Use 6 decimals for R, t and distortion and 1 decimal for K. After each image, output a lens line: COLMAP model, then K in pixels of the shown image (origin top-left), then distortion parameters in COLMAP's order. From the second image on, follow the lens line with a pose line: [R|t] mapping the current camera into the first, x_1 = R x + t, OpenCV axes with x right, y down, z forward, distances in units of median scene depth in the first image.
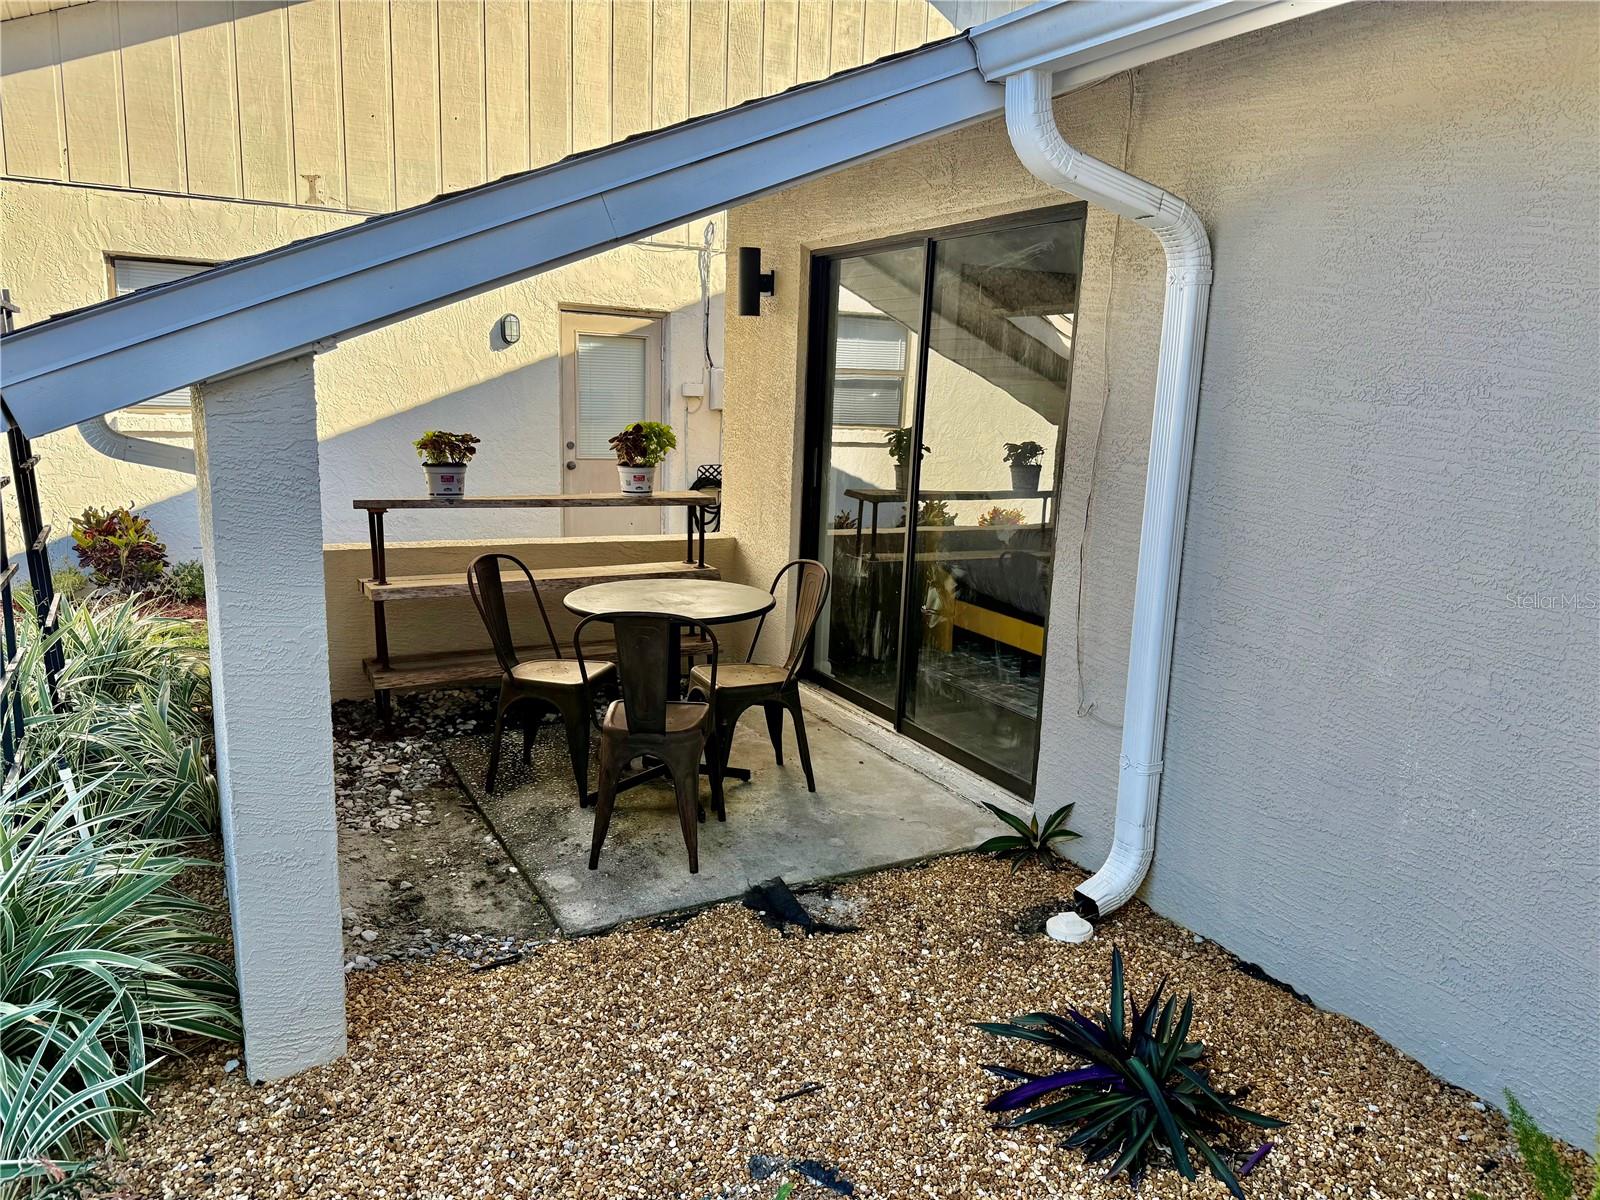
lens RADIAL K [[1118.1, 0, 797.3], [0, 1118.1, 604.5], [0, 0, 1]] dist [0.157849, -0.269418]
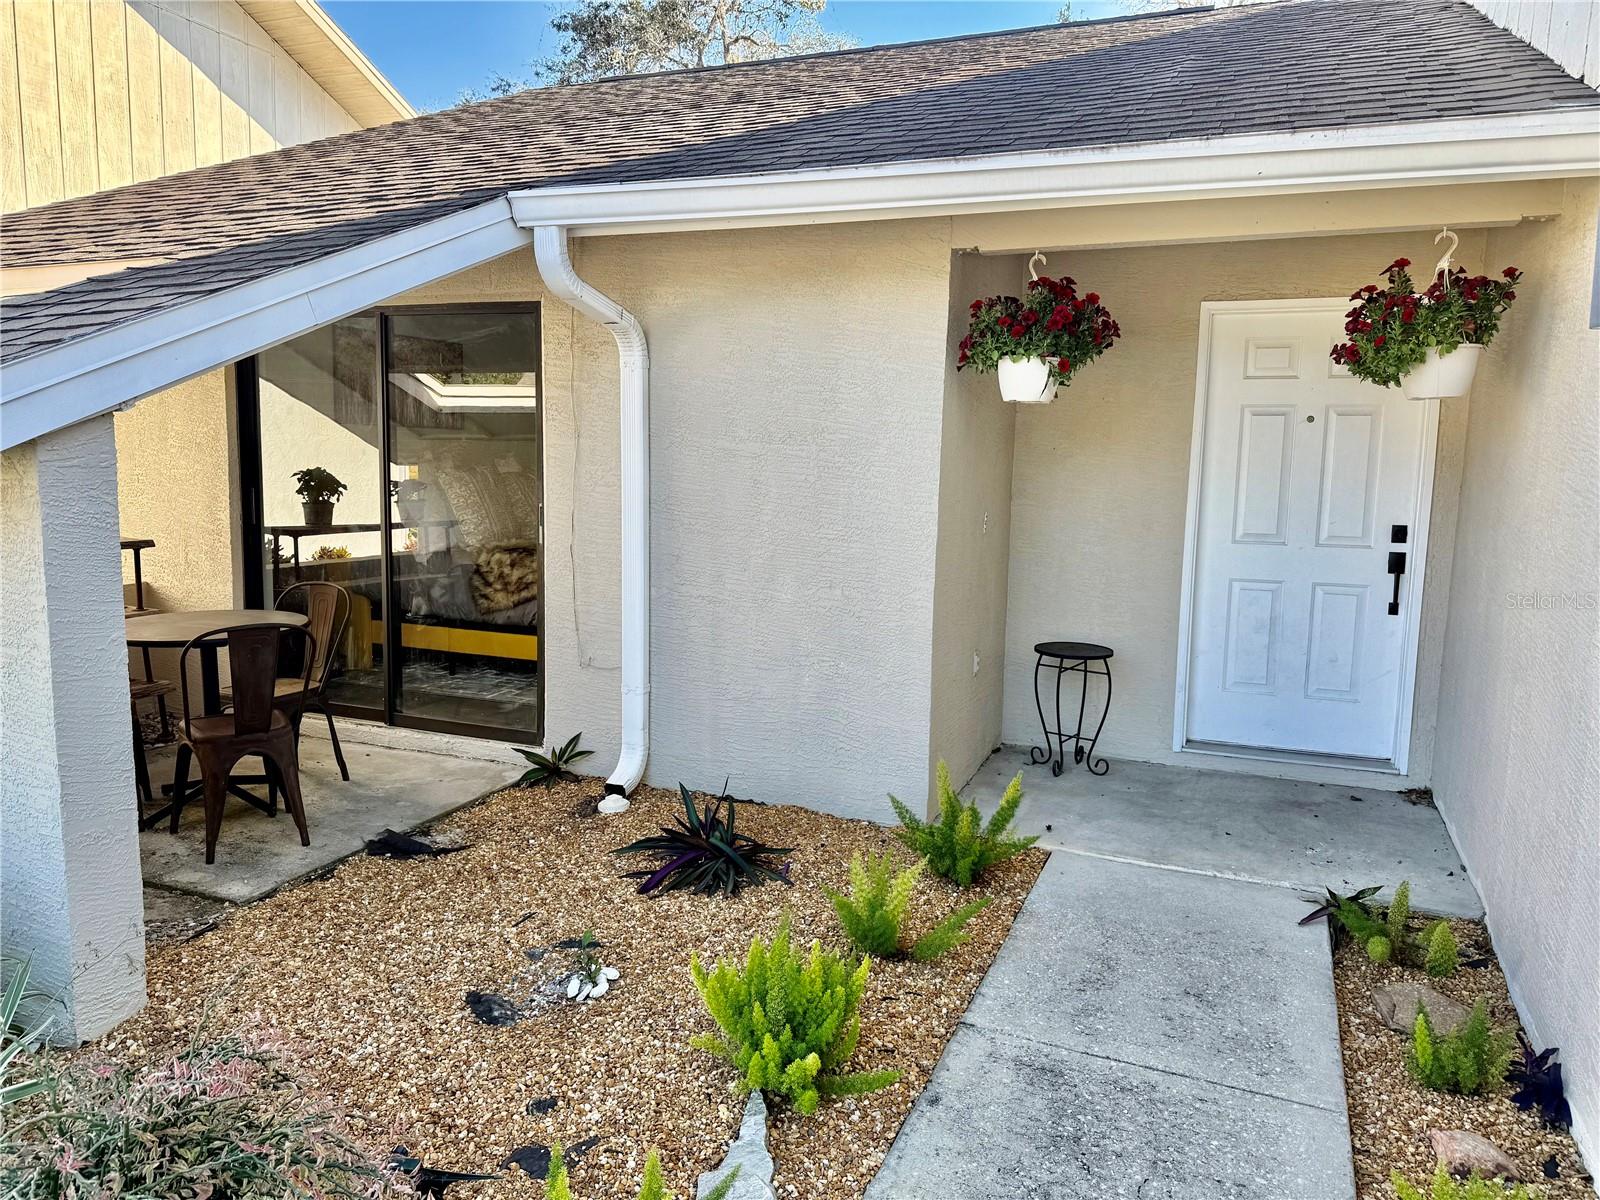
lens RADIAL K [[1118.1, 0, 797.3], [0, 1118.1, 604.5], [0, 0, 1]] dist [0.157849, -0.269418]
pose [[0.769404, -0.102965, 0.630409, -0.440973], [0.129128, 0.991618, 0.004364, 0.052921], [-0.625575, 0.078046, 0.776250, -0.267842]]
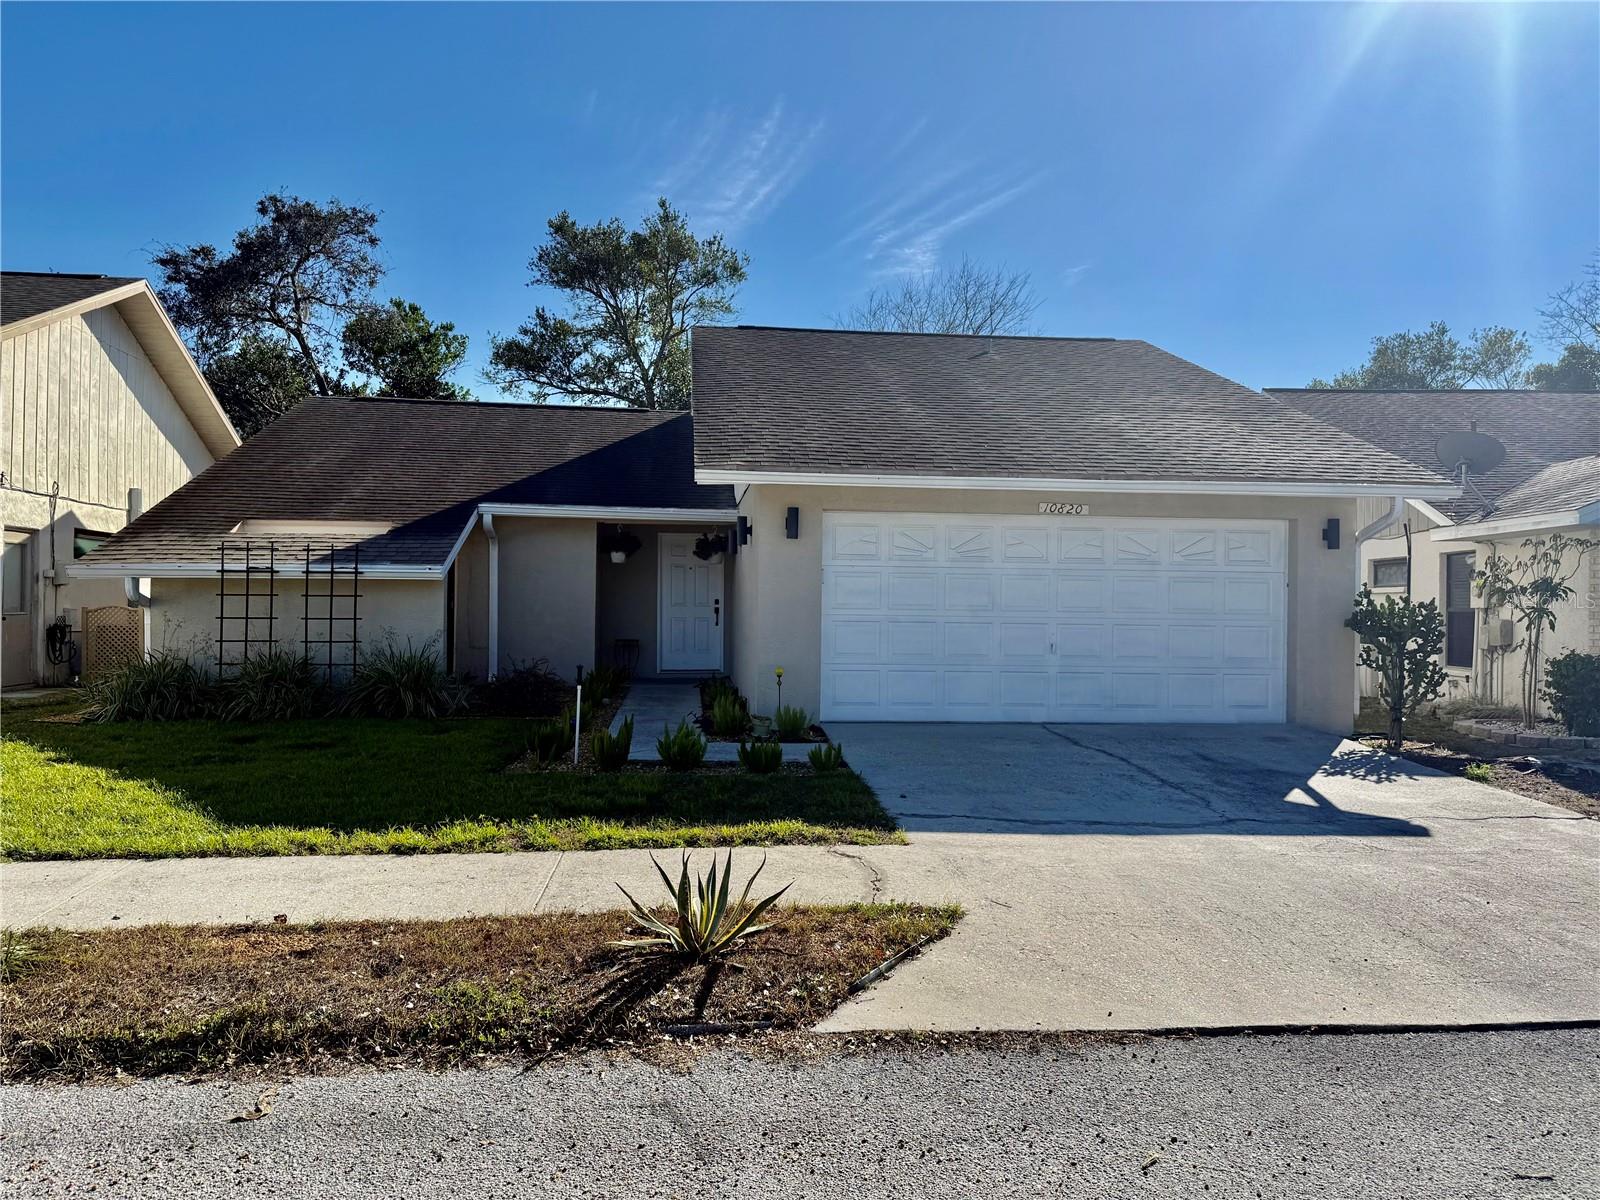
lens RADIAL K [[1118.1, 0, 797.3], [0, 1118.1, 604.5], [0, 0, 1]] dist [0.157849, -0.269418]
pose [[0.373810, -0.037771, 0.926736, -3.504248], [0.172565, 0.984557, -0.029478, 0.303976], [-0.911311, 0.170941, 0.374555, -1.871510]]
